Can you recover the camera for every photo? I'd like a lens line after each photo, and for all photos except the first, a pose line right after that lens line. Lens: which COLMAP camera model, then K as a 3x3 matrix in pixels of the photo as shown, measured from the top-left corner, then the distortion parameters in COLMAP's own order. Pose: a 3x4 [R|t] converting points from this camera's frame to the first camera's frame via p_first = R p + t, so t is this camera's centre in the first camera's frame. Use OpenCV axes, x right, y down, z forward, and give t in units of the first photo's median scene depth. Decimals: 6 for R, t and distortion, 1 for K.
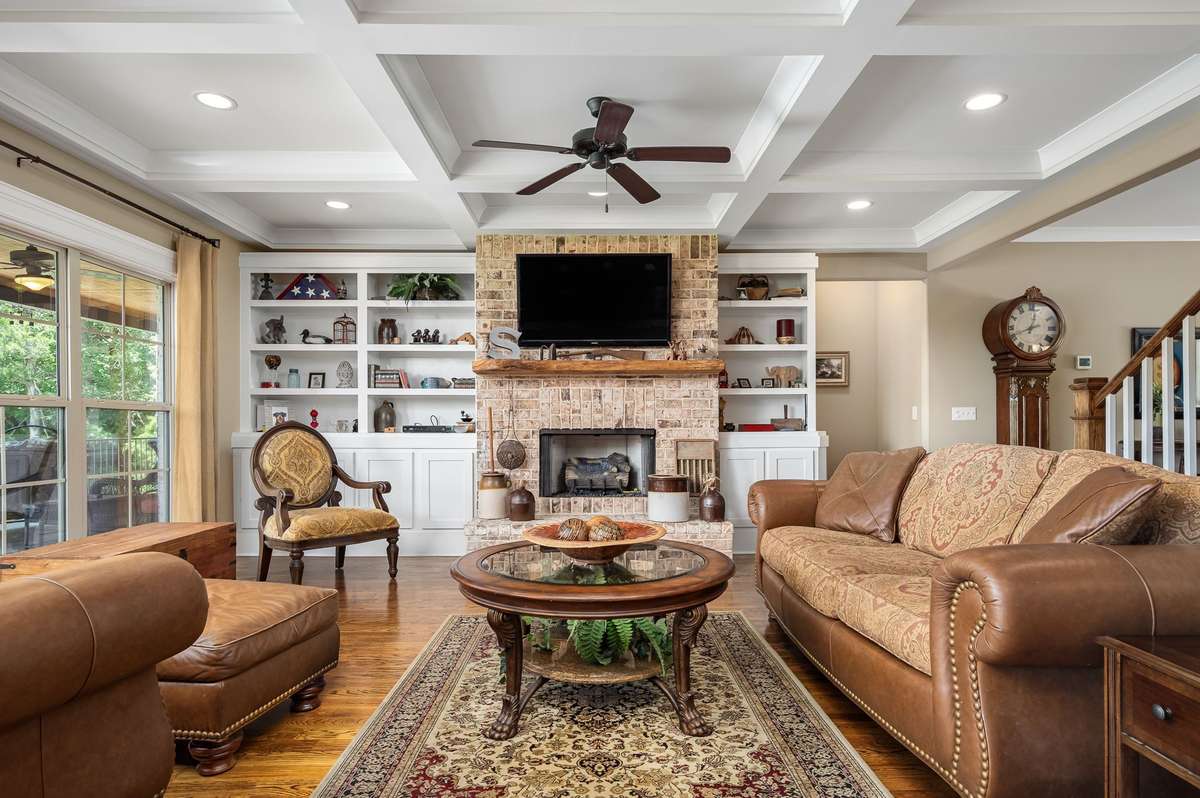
lens RADIAL K [[662.7, 0, 600.2], [0, 662.7, 420.8], [0, 0, 1]] dist [0.000802, 0.000645]
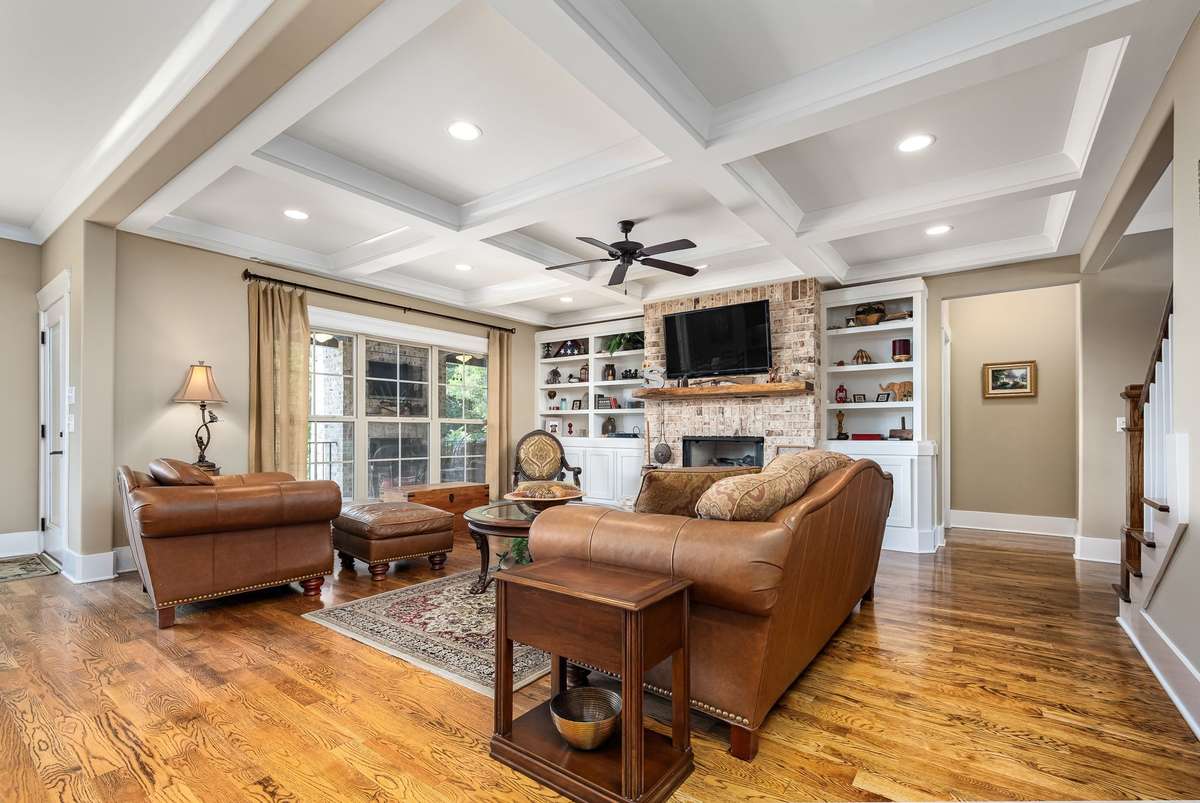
lens RADIAL K [[533.5, 0, 600.2], [0, 533.5, 428.2], [0, 0, 1]] dist [-0.000352, -0.000206]
pose [[0.800466, 0.001780, -0.599376, 0.448444], [-0.002948, 0.999995, -0.000968, -0.003017], [0.599371, 0.002542, 0.800467, -0.014965]]
